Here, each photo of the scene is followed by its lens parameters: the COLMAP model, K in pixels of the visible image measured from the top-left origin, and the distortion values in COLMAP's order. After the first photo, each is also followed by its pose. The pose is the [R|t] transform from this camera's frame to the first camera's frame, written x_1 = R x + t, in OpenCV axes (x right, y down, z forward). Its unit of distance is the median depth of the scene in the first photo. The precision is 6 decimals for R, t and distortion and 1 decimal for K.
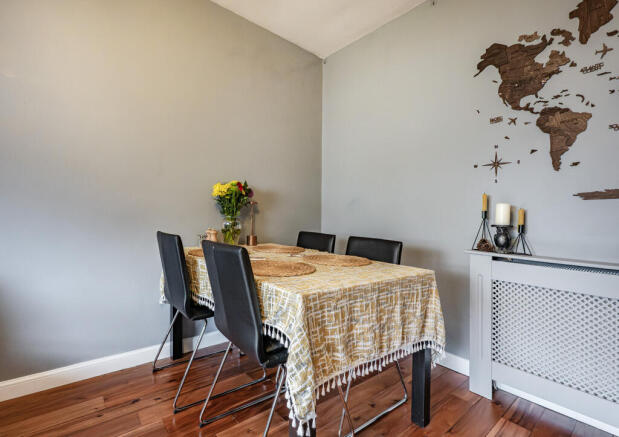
lens RADIAL K [[290.6, 0, 295.7], [0, 290.6, 208.6], [0, 0, 1]] dist [-0.000658, -0.000165]
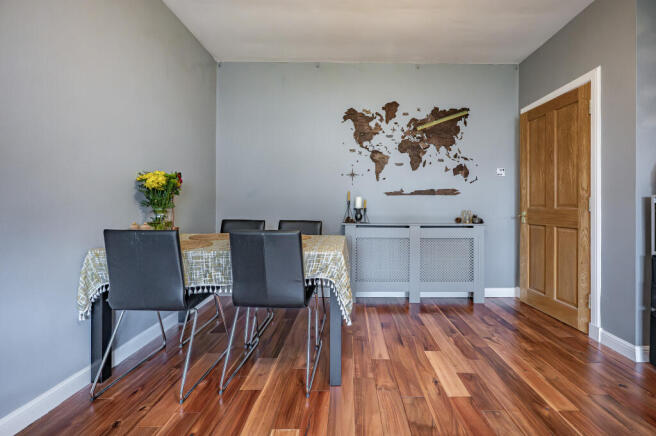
lens RADIAL K [[264.3, 0, 348.1], [0, 264.3, 194.4], [0, 0, 1]] dist [-0.001074, -0.000101]
pose [[0.635990, 0.006309, 0.771671, -0.662680], [-0.007568, 0.999969, -0.001939, -0.030387], [-0.771660, -0.004607, 0.636018, -0.034021]]
